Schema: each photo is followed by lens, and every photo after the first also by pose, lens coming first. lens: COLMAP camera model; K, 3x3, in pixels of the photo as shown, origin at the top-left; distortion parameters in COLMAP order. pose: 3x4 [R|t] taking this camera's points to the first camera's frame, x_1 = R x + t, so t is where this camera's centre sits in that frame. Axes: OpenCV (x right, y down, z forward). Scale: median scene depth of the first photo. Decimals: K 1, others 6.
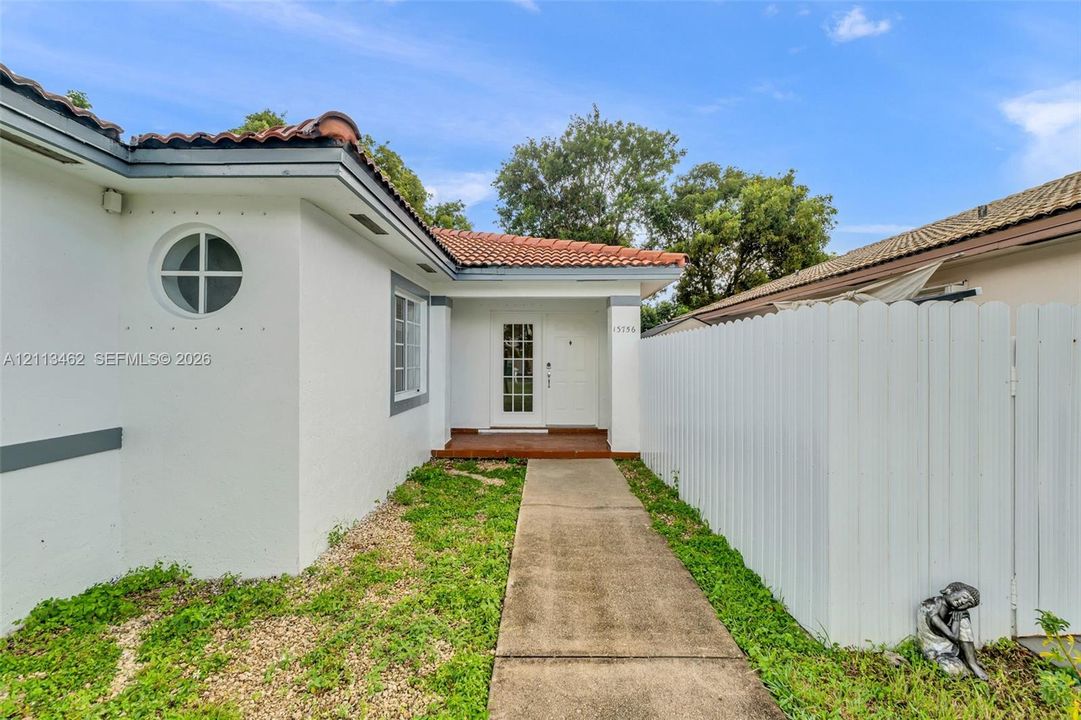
lens RADIAL K [[461.7, 0, 544.2], [0, 461.7, 351.8], [0, 0, 1]] dist [-0.015186, -0.000160]
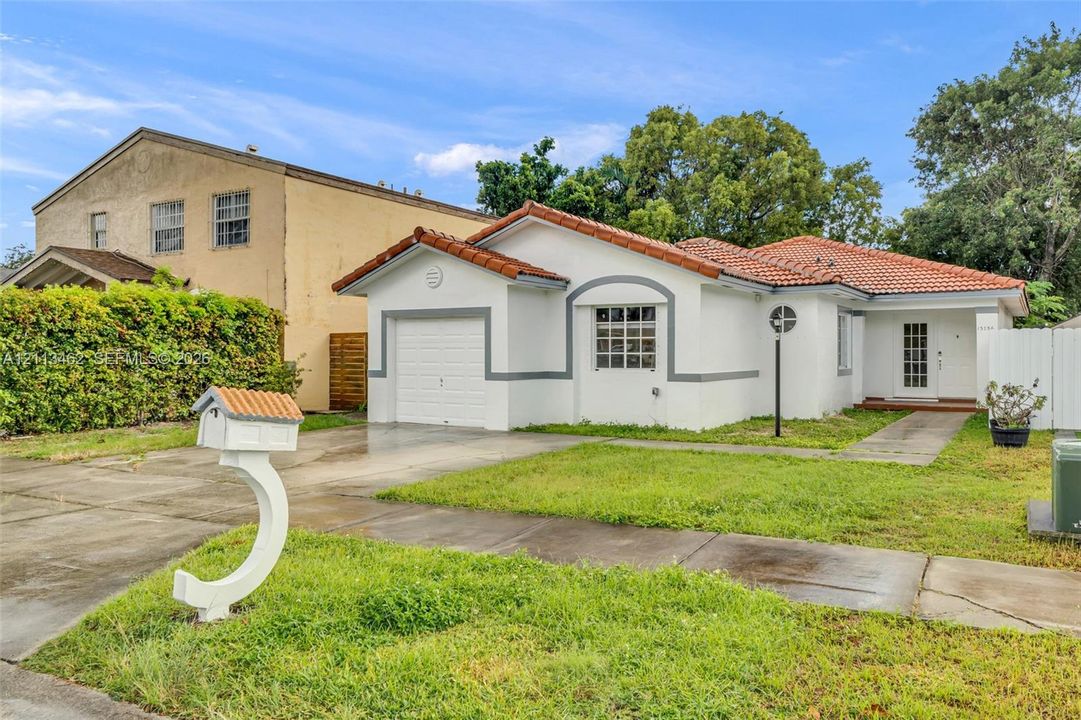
lens RADIAL K [[876.4, 0, 542.4], [0, 876.4, 363.2], [0, 0, 1]] dist [0.056206, 0.003330]
pose [[0.867590, -0.001336, -0.497278, 0.296470], [0.012253, 0.999750, 0.018693, -0.004392], [0.497129, -0.022311, 0.867390, -1.881873]]
